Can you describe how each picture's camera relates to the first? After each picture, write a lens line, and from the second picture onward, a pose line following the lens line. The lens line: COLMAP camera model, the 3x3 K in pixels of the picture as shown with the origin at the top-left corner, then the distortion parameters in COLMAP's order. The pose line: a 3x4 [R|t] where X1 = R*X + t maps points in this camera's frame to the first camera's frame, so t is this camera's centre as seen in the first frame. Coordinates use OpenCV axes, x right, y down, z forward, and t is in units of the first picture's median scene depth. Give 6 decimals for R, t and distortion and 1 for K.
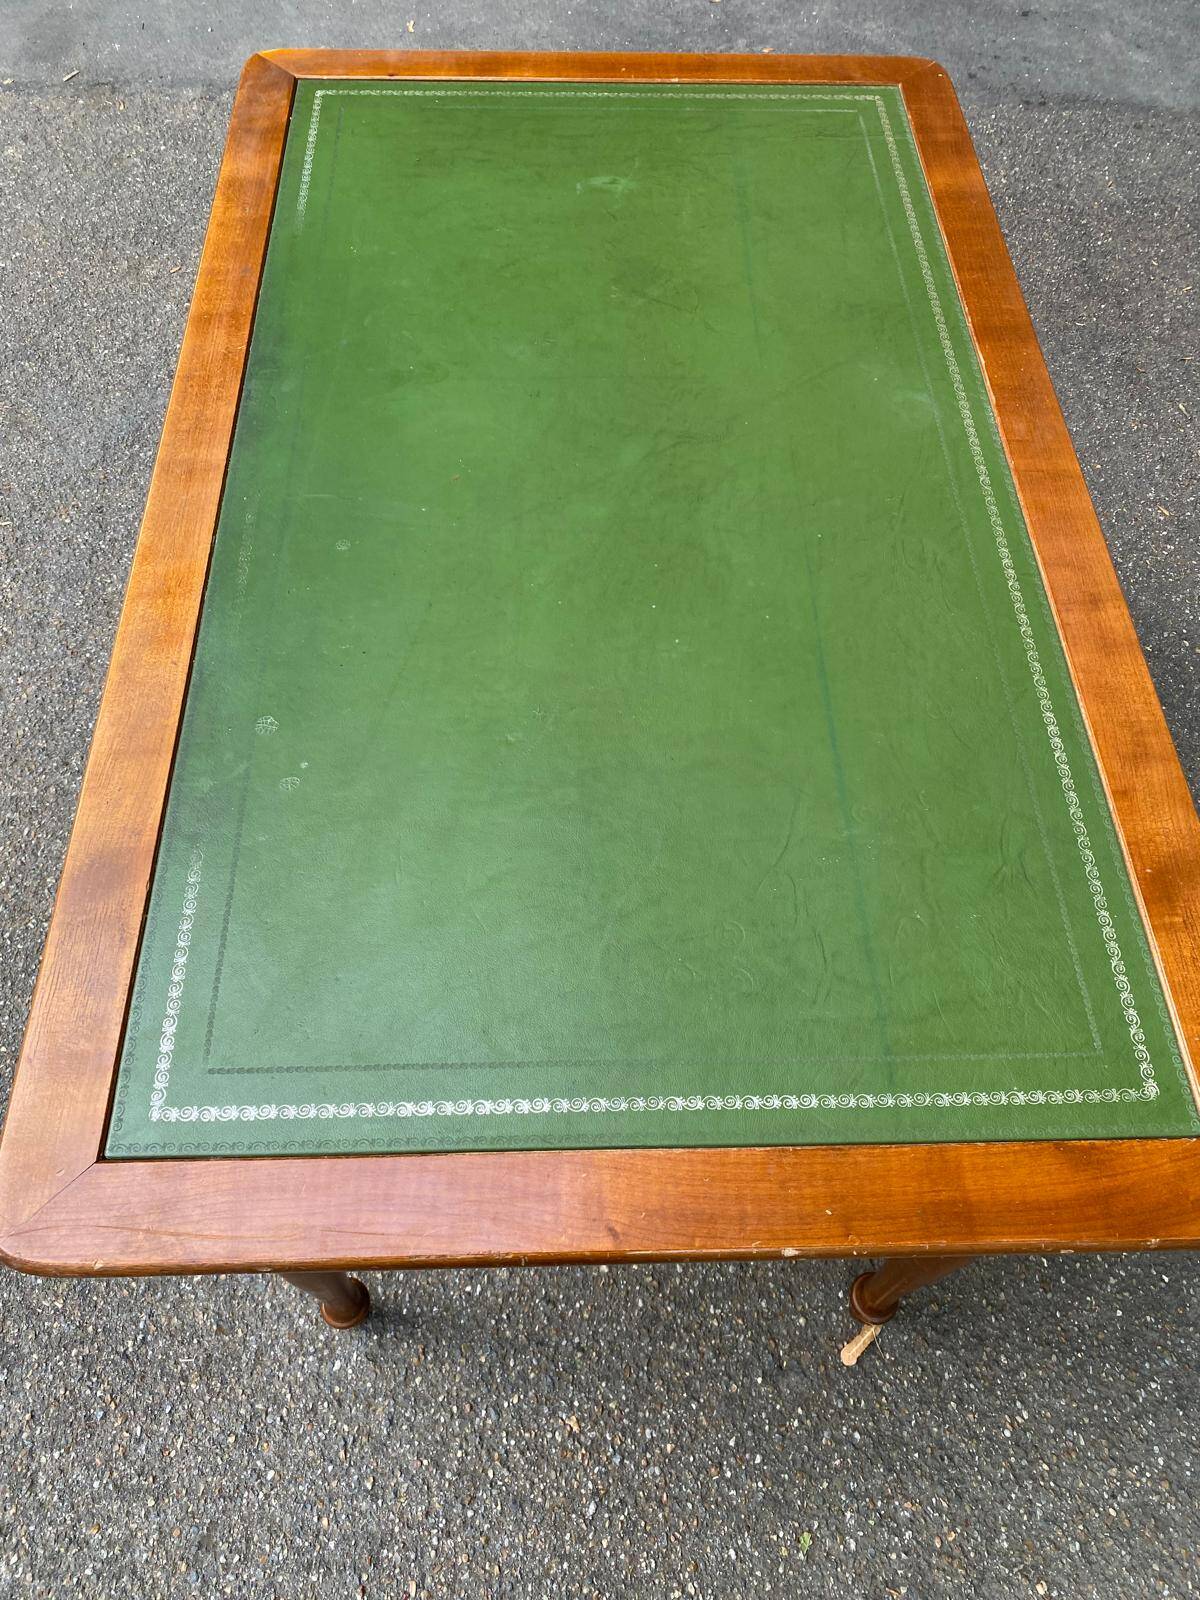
lens RADIAL K [[1230.6, 0, 585.3], [0, 1230.6, 790.3], [0, 0, 1]] dist [0.011275, -0.012052]
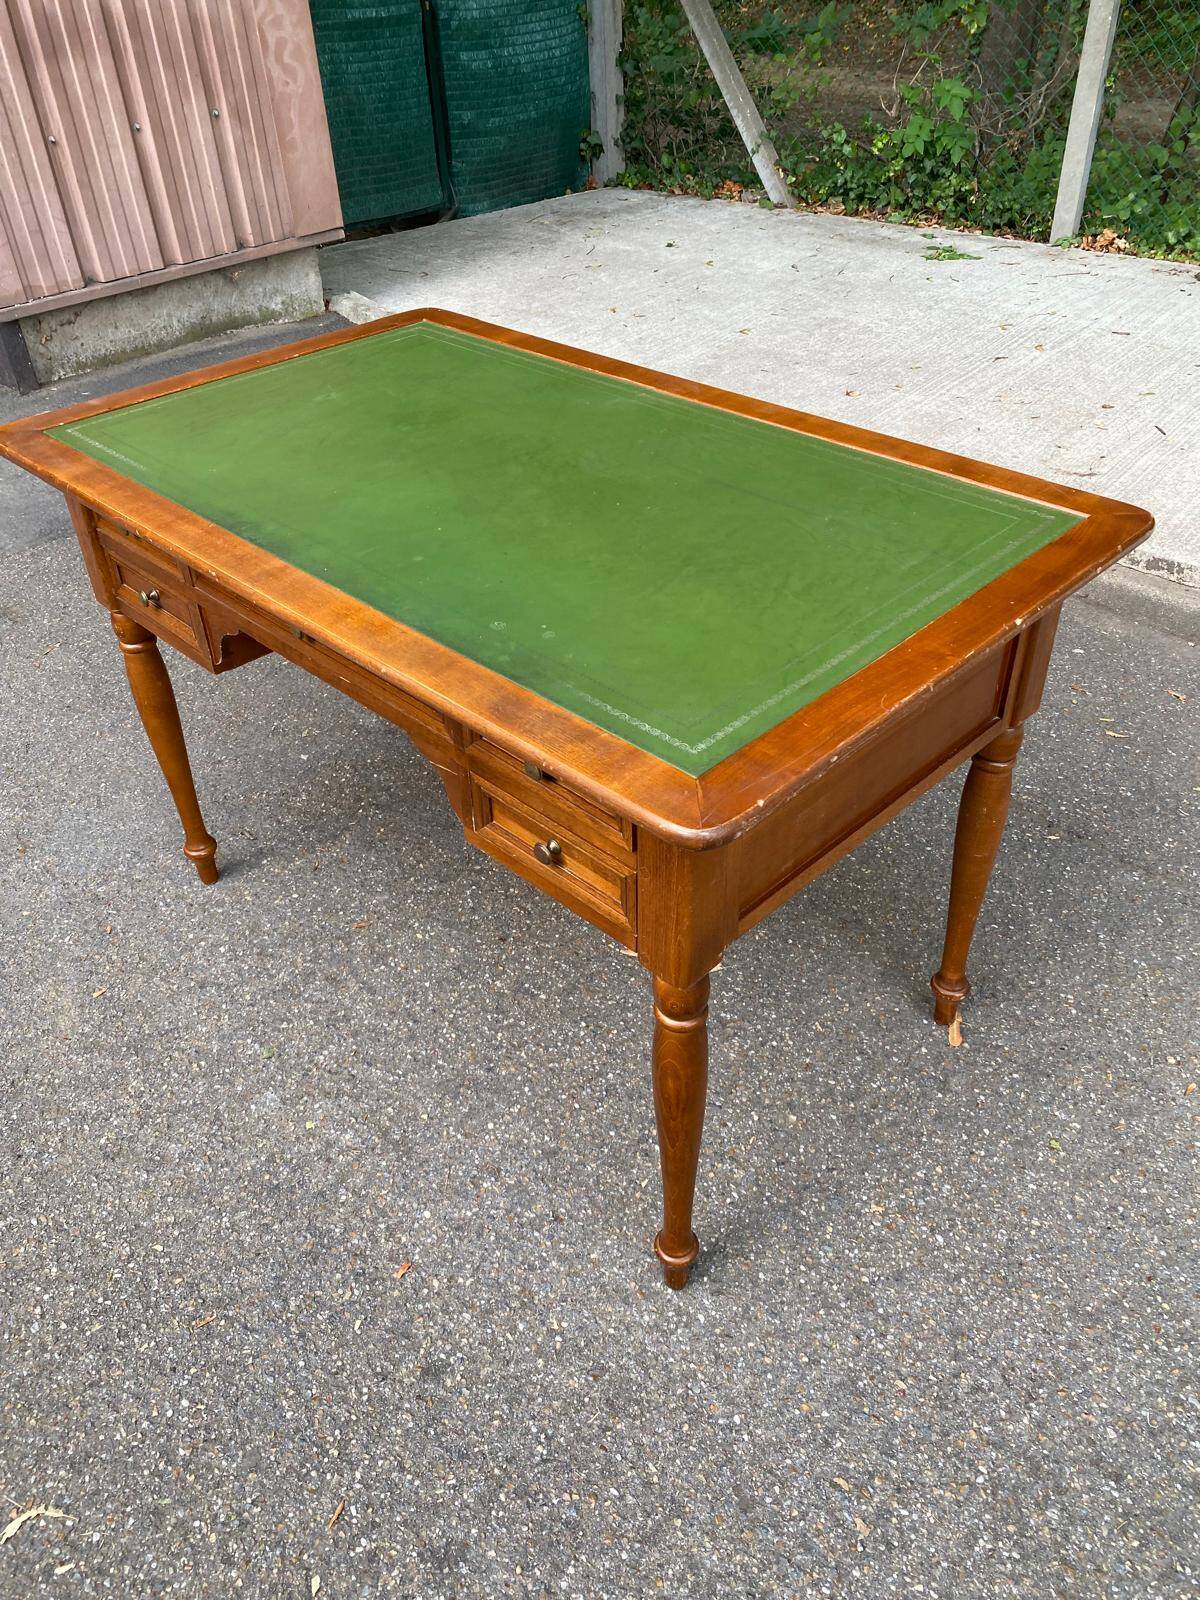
lens RADIAL K [[1230.6, 0, 592.5], [0, 1230.6, 770.7], [0, 0, 1]] dist [0.011275, -0.012052]
pose [[0.720567, -0.440113, 0.535802, -0.646718], [0.608975, 0.771192, -0.185507, 0.254411], [-0.331562, 0.459960, 0.823713, -0.049075]]
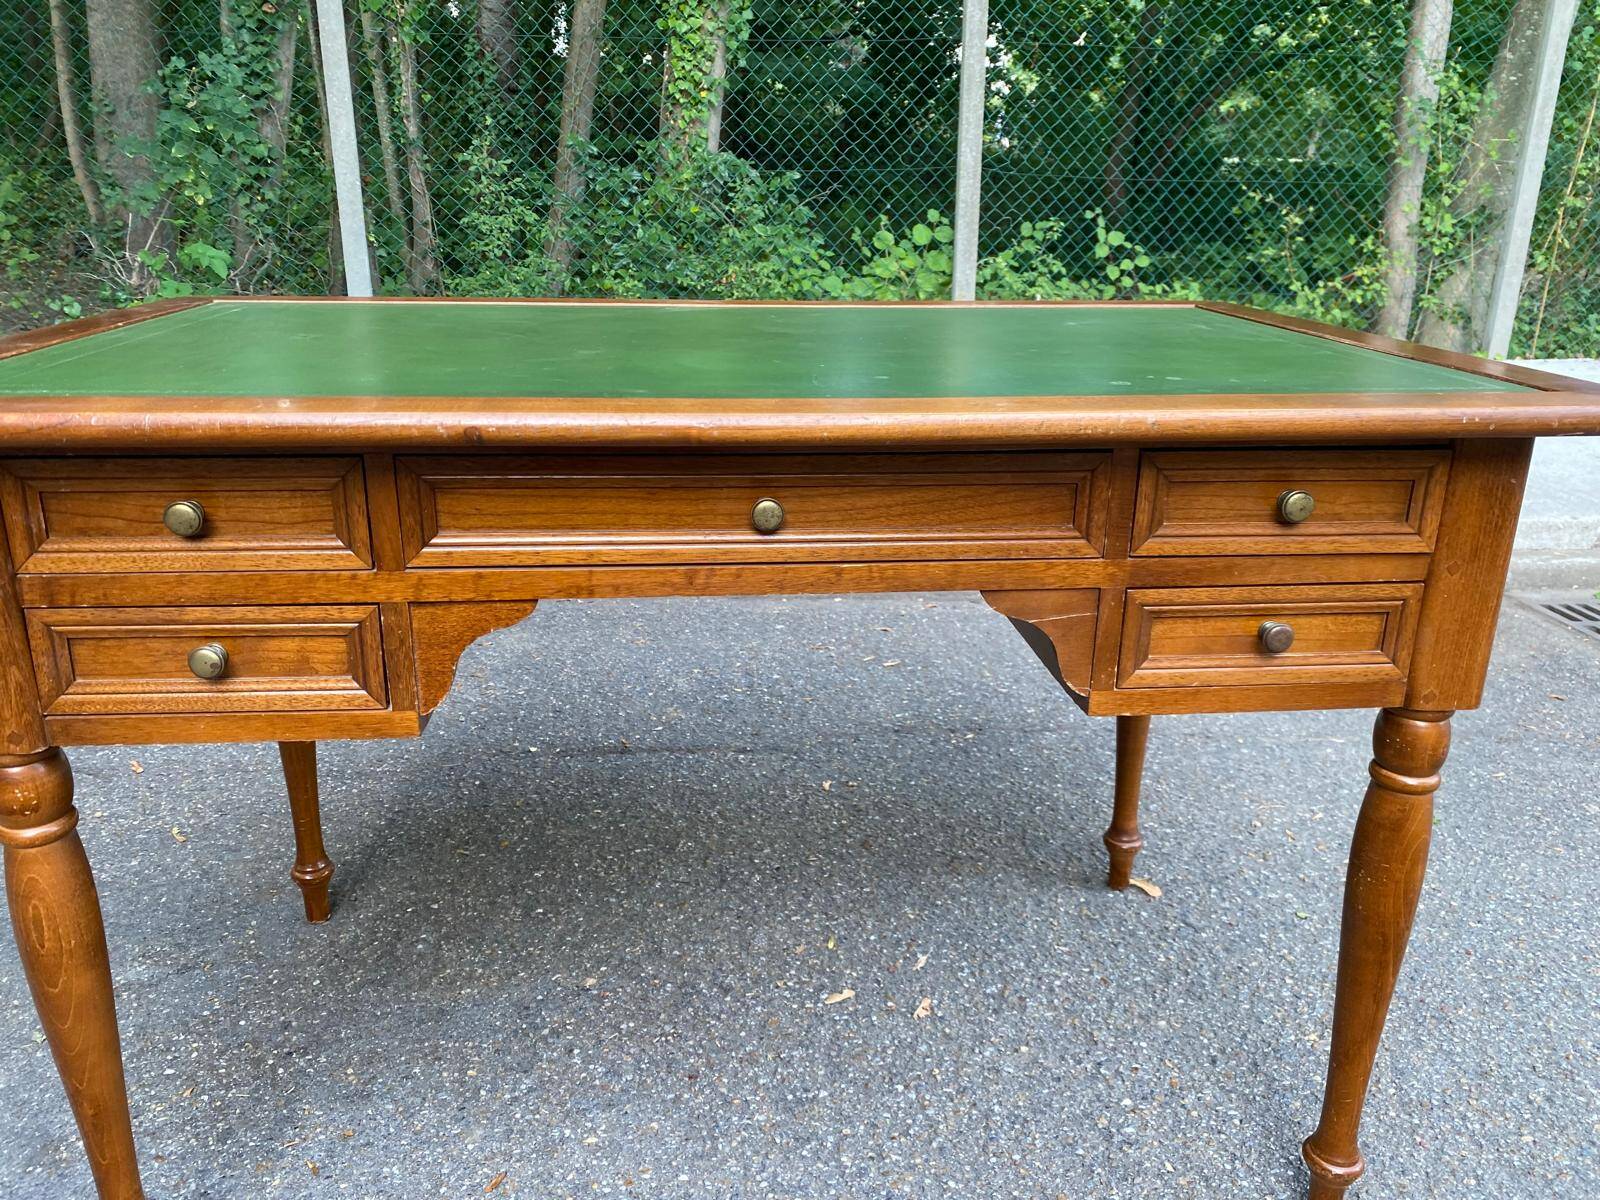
lens RADIAL K [[1230.6, 0, 799.4], [0, 1230.6, 591.2], [0, 0, 1]] dist [0.011275, -0.012052]
pose [[-0.077750, -0.335634, 0.938778, -0.845515], [0.836321, 0.490616, 0.244671, -0.297885], [-0.542699, 0.804143, 0.242552, 0.685283]]
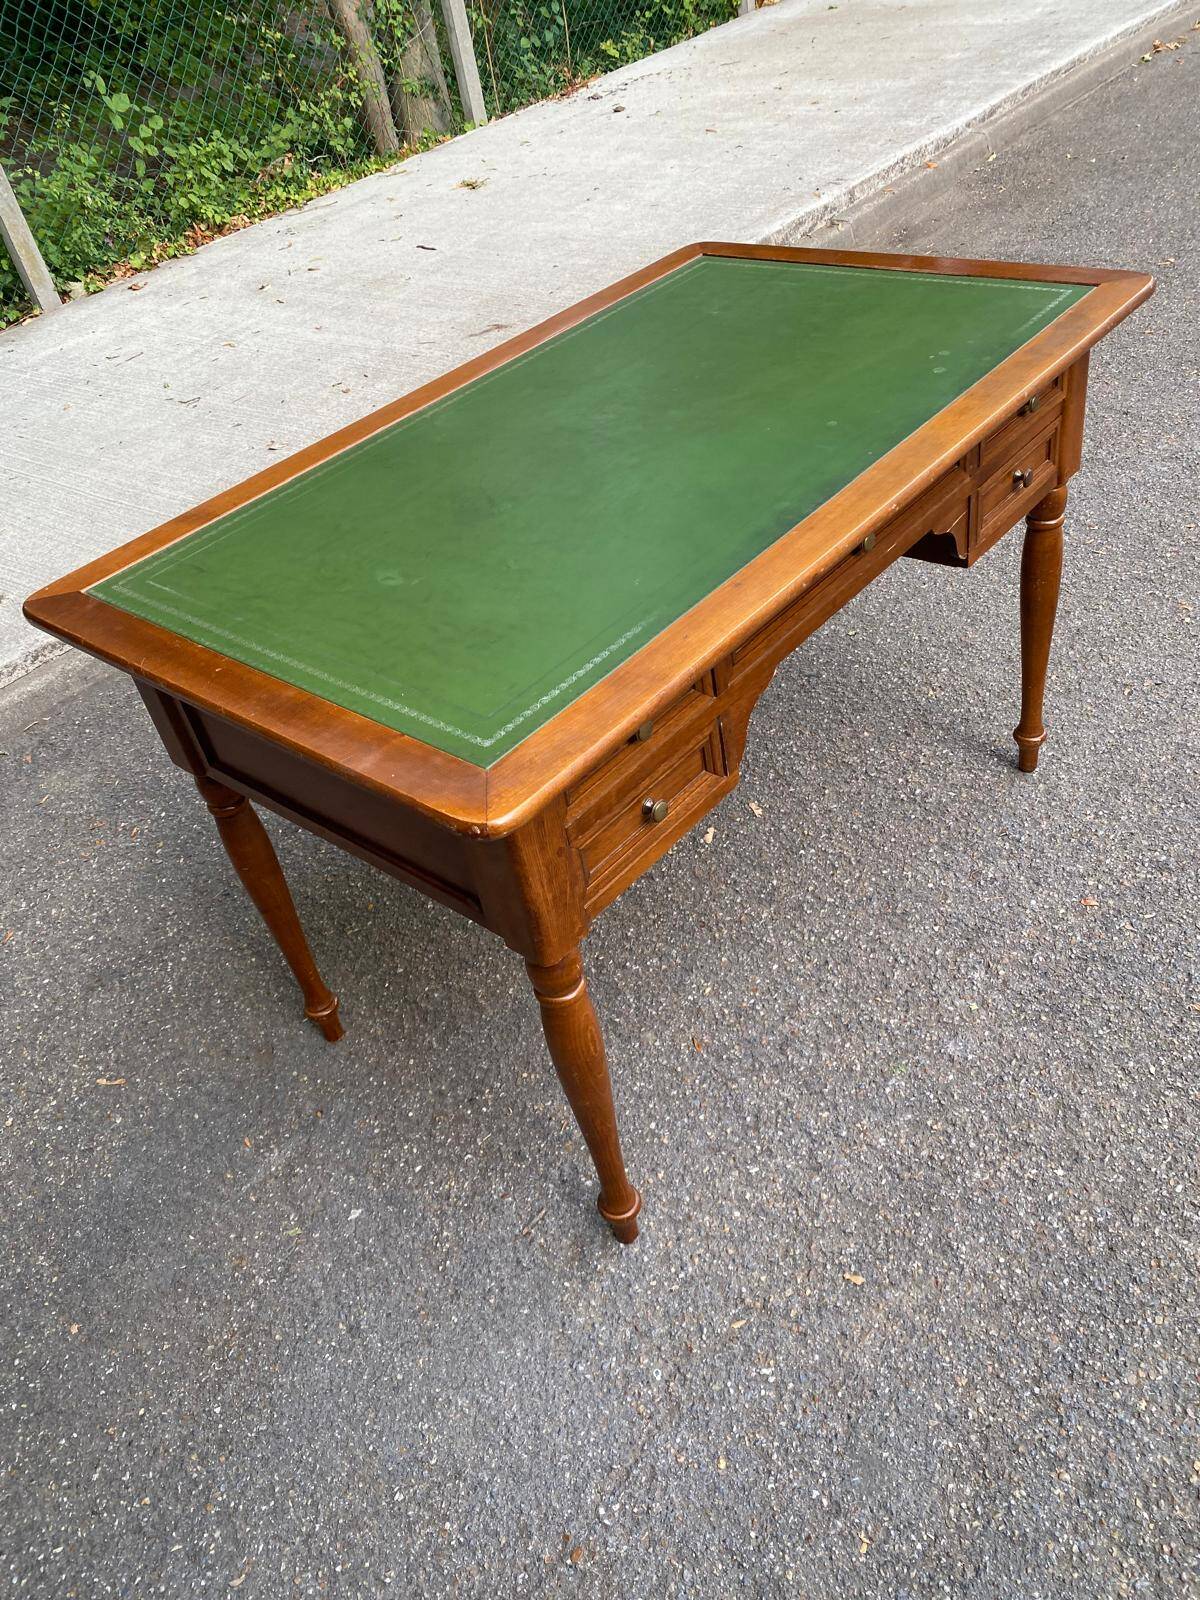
lens RADIAL K [[1230.6, 0, 616.9], [0, 1230.6, 805.7], [0, 0, 1]] dist [0.011275, -0.012052]
pose [[-0.741254, -0.348975, 0.573375, -0.730113], [0.630435, -0.068720, 0.773194, -1.106215], [-0.230423, 0.934609, 0.270945, 0.794753]]
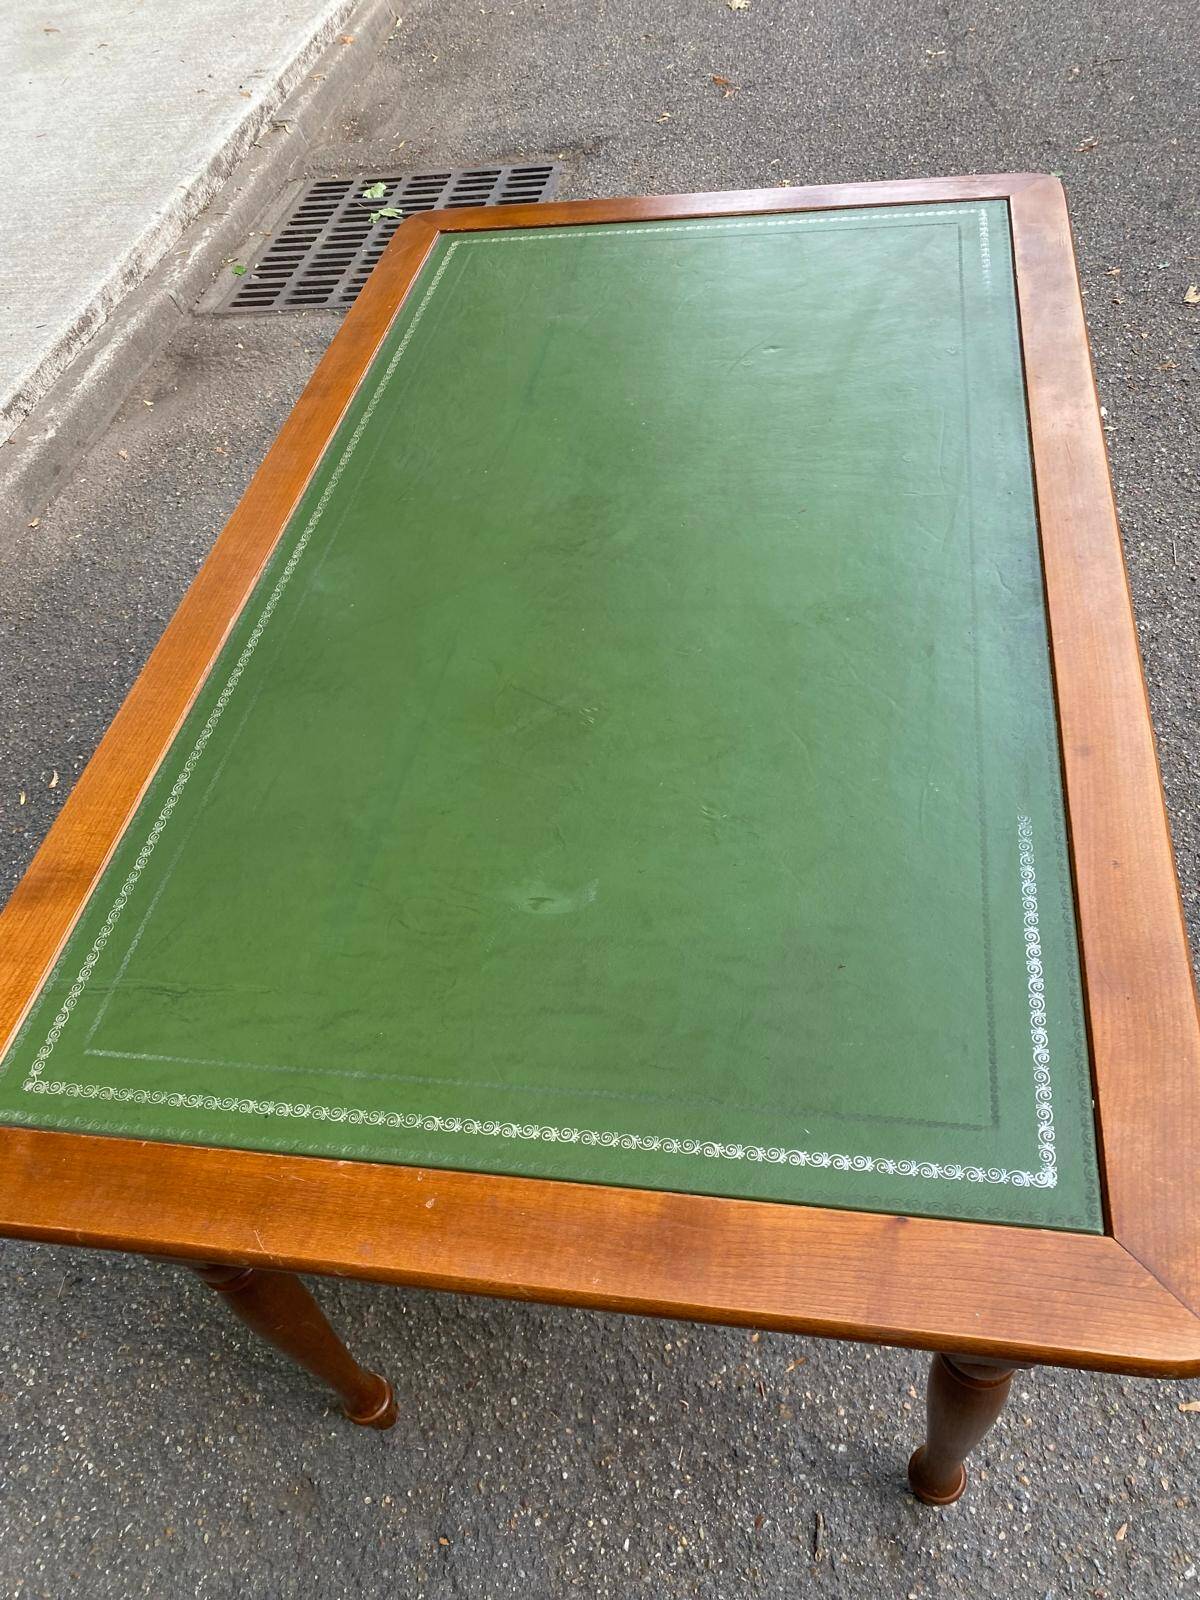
lens RADIAL K [[1230.6, 0, 624.7], [0, 1230.6, 801.9], [0, 0, 1]] dist [0.011275, -0.012052]
pose [[-0.978189, -0.066227, 0.196877, -0.135474], [0.207698, -0.298865, 0.931419, -0.995767], [-0.002846, 0.951995, 0.306102, 0.699901]]
